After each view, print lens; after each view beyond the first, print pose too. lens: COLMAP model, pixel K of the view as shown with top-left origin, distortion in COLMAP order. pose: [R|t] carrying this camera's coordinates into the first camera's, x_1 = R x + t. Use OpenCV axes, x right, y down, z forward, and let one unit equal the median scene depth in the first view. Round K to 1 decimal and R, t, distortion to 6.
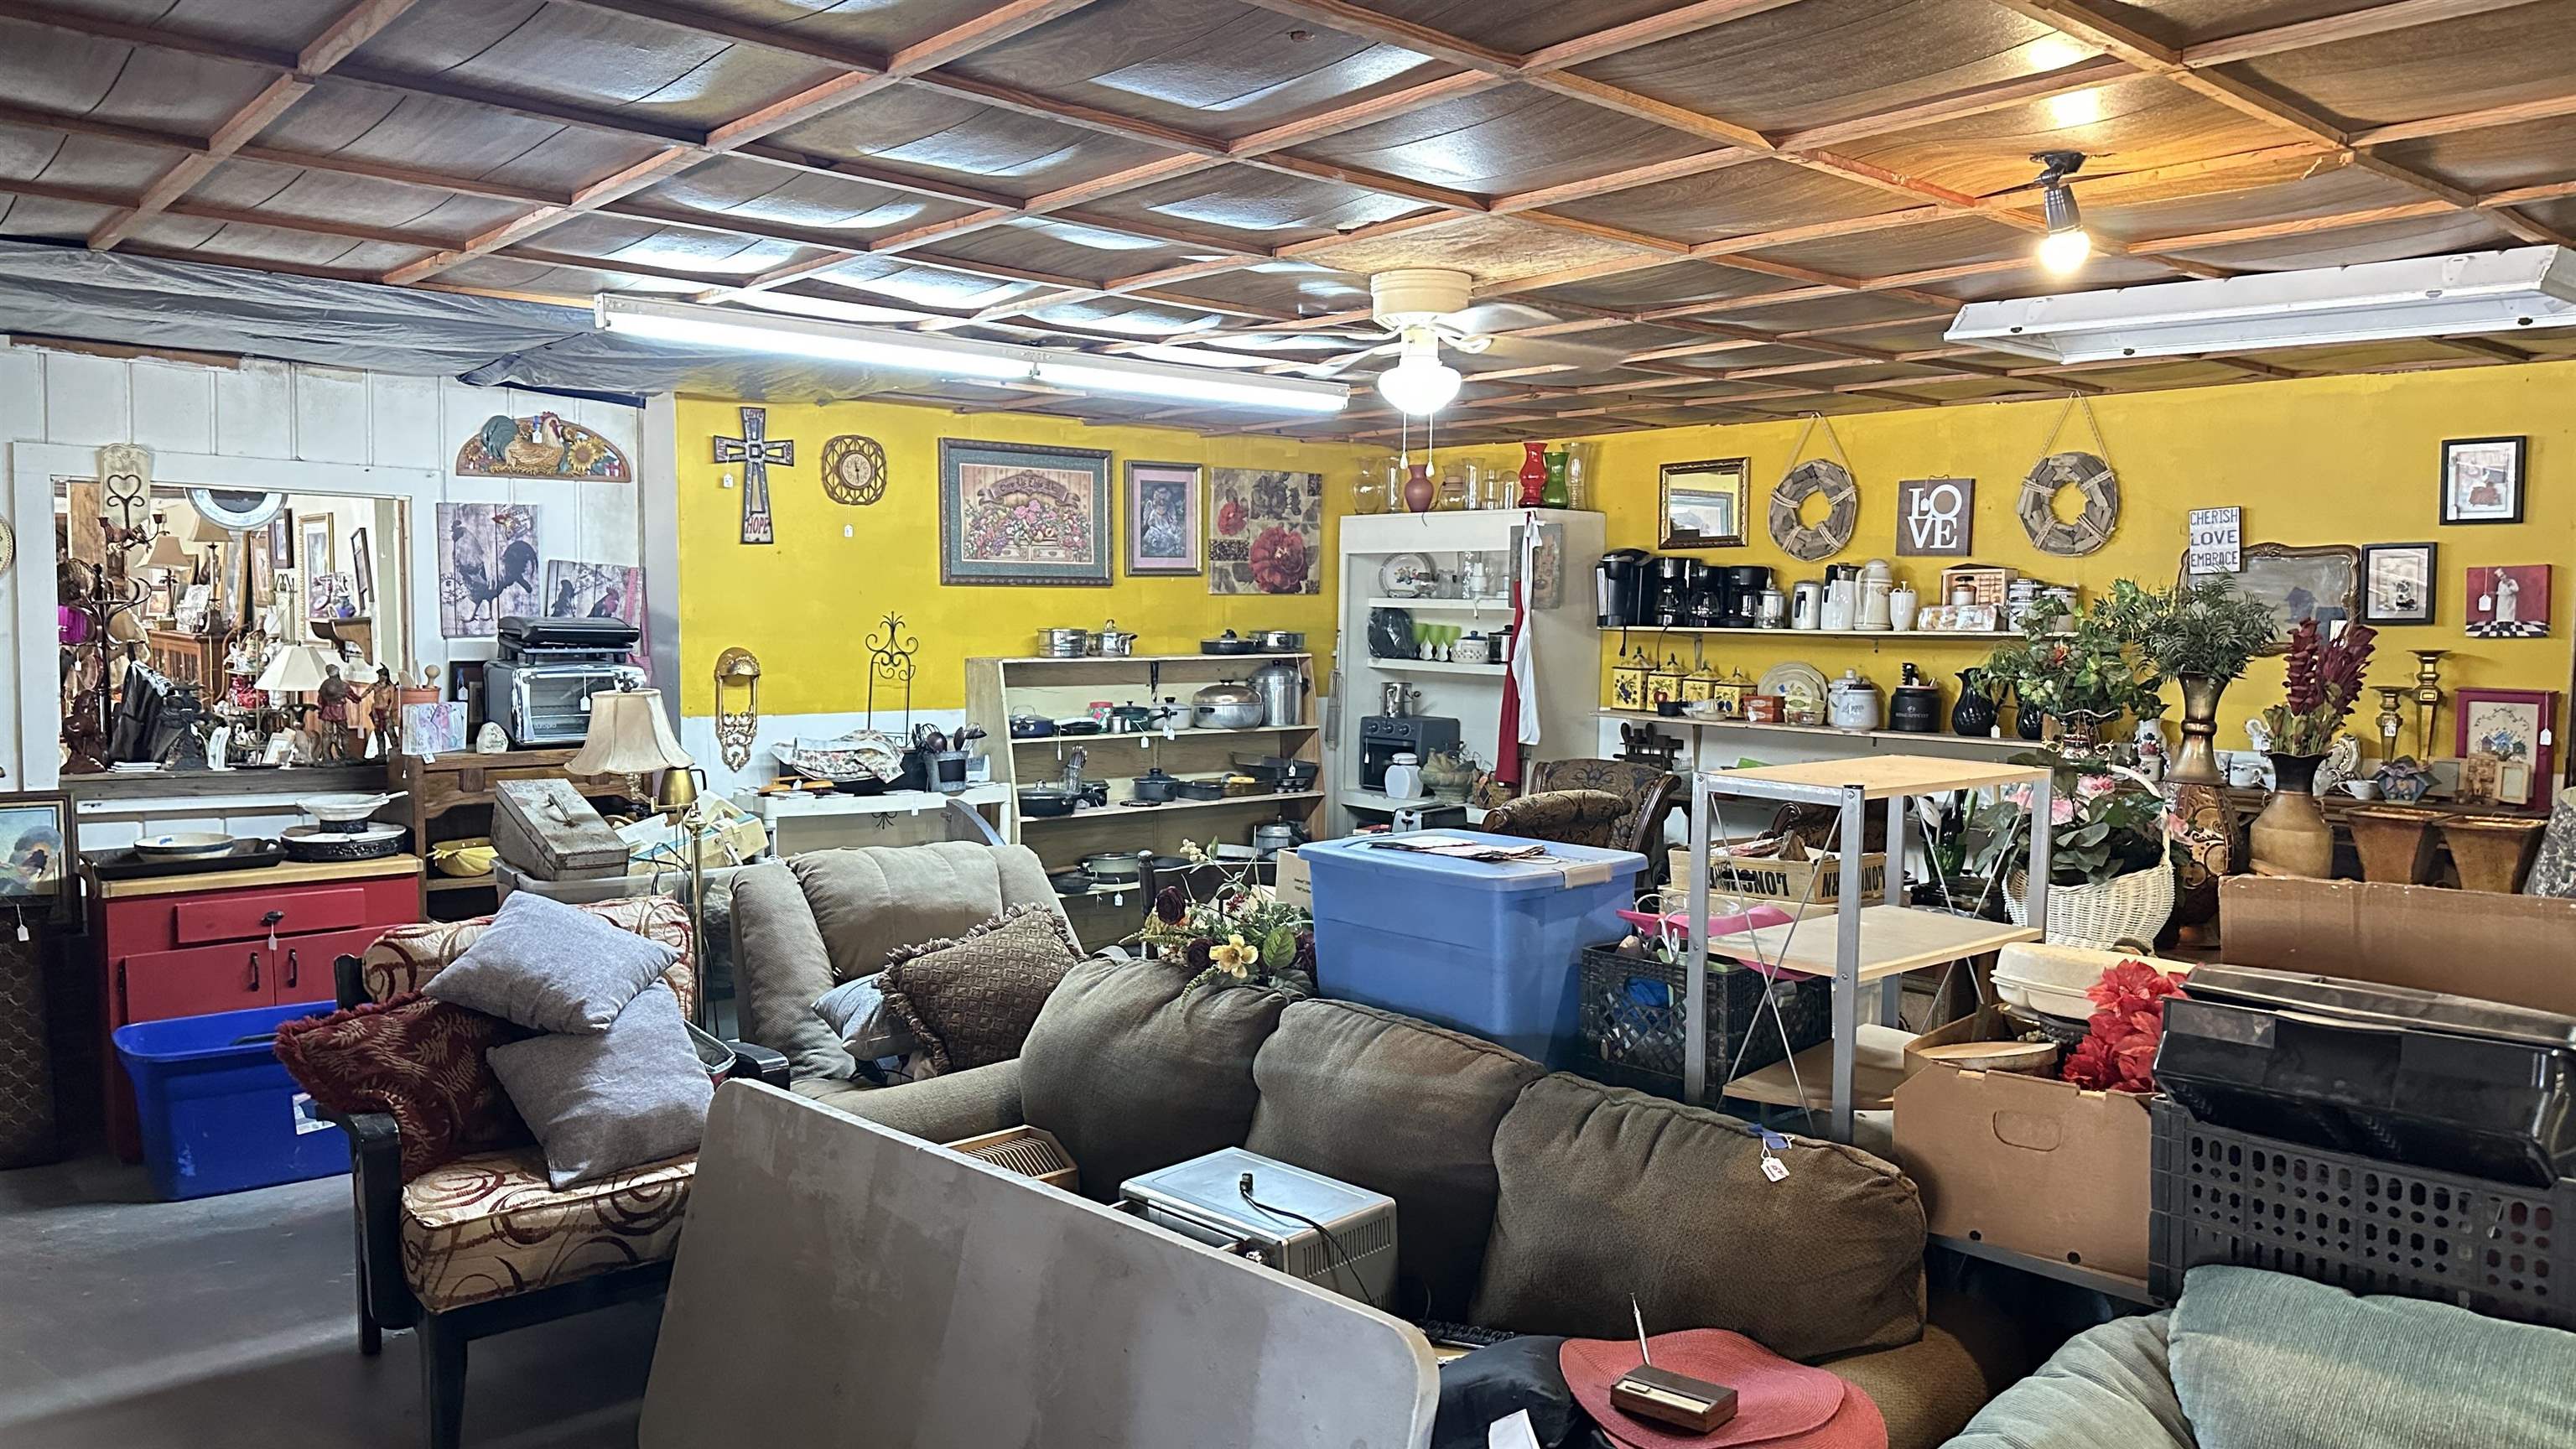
lens RADIAL K [[1797.7, 0, 1288.1], [0, 1797.7, 719.0], [0, 0, 1]] dist [0.049773, -0.012893]
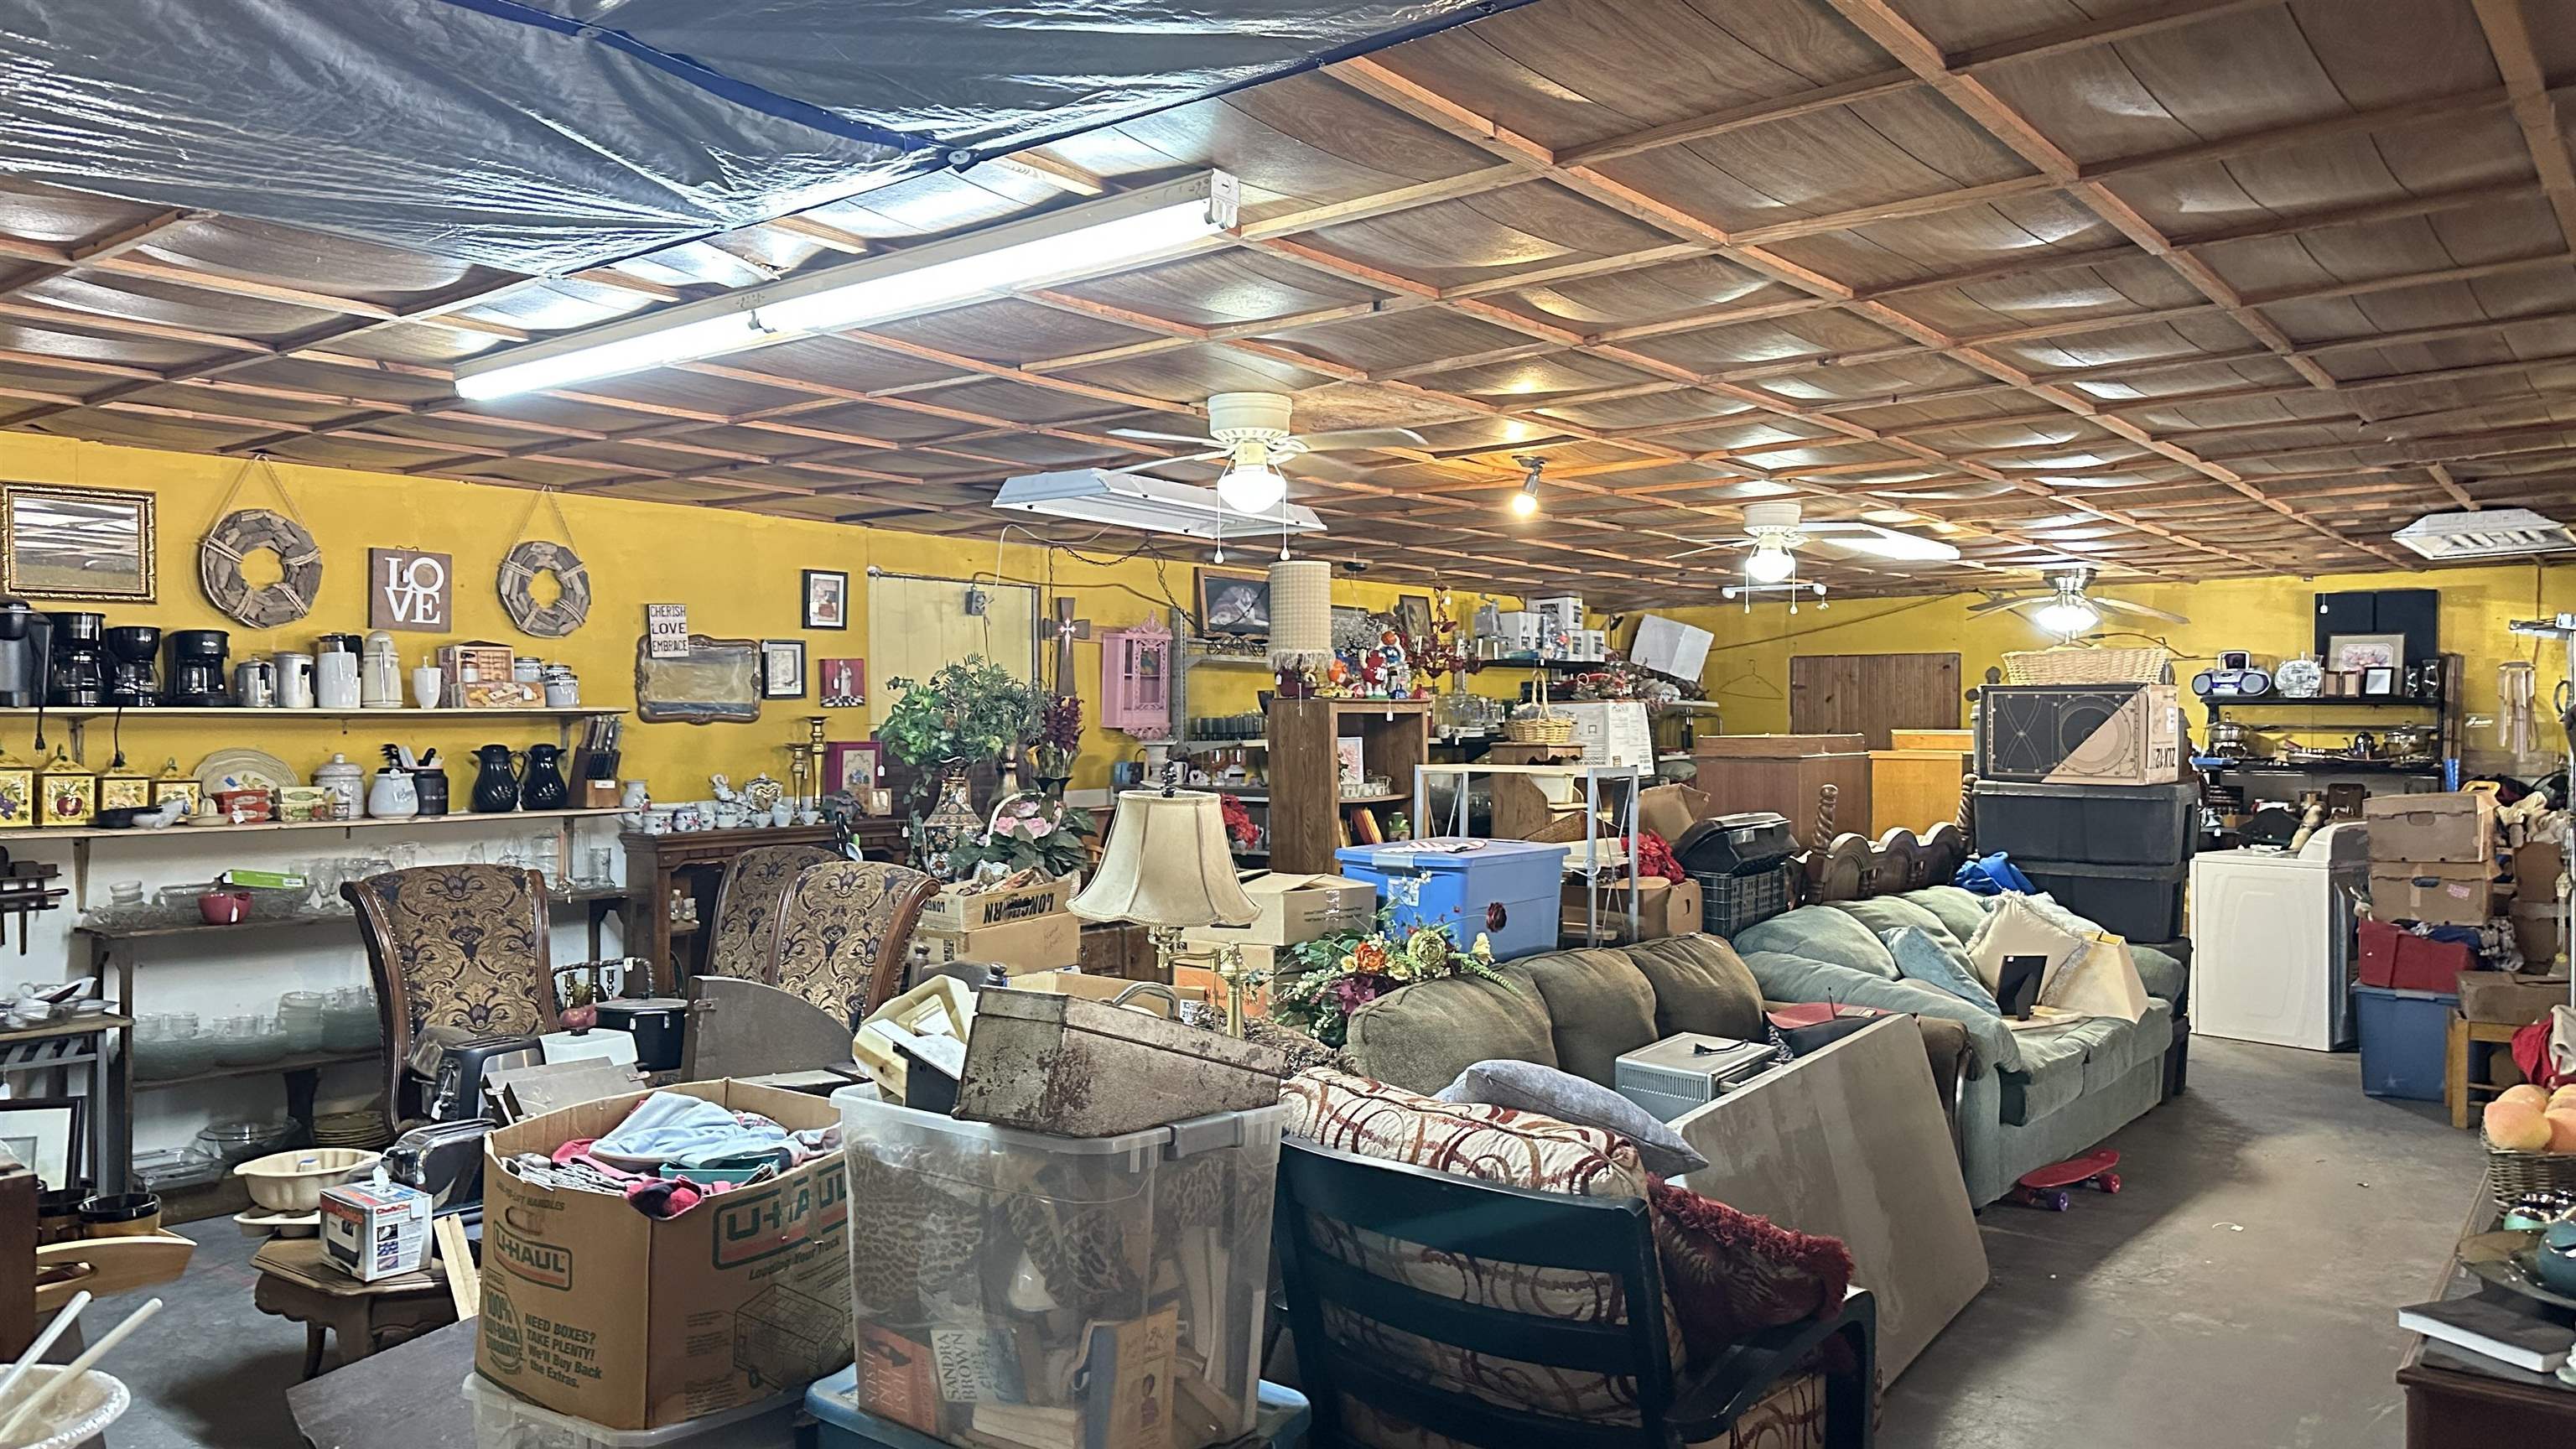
lens RADIAL K [[1797.7, 0, 1287.7], [0, 1797.7, 723.1], [0, 0, 1]] dist [0.049773, -0.012893]
pose [[-0.169802, -0.021676, 0.985240, -0.670200], [0.056697, 0.997887, 0.031726, -0.045483], [-0.983846, 0.061247, -0.168214, 0.709883]]
